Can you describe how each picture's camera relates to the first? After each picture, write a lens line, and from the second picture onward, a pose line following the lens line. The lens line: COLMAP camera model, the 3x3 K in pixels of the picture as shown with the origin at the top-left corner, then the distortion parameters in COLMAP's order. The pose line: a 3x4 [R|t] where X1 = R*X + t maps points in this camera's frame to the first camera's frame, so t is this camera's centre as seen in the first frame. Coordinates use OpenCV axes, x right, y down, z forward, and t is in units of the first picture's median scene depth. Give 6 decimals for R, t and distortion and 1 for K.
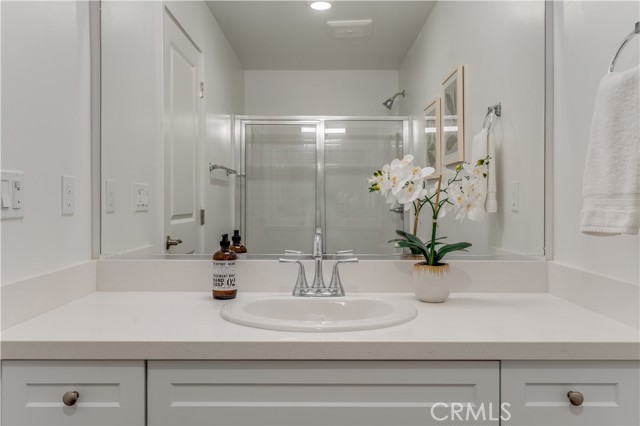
lens RADIAL K [[513.0, 0, 321.3], [0, 513.0, 209.8], [0, 0, 1]] dist [0.004397, 0.000578]
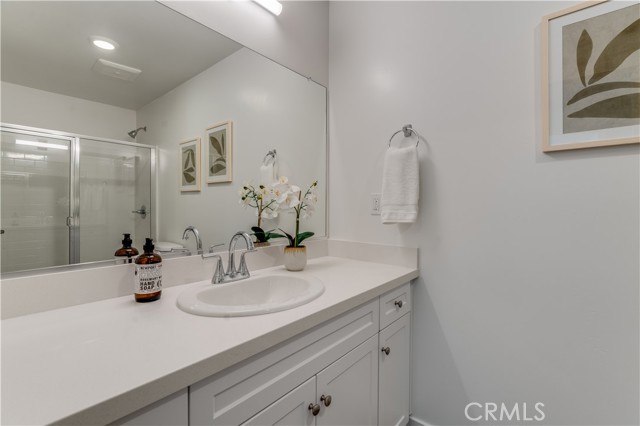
lens RADIAL K [[289.8, 0, 324.2], [0, 289.8, 210.0], [0, 0, 1]] dist [-0.000603, 0.000030]
pose [[0.643307, -0.008141, 0.765565, -0.411859], [0.007623, 0.999962, 0.004228, -0.010960], [-0.765571, 0.003116, 0.643344, 0.348644]]
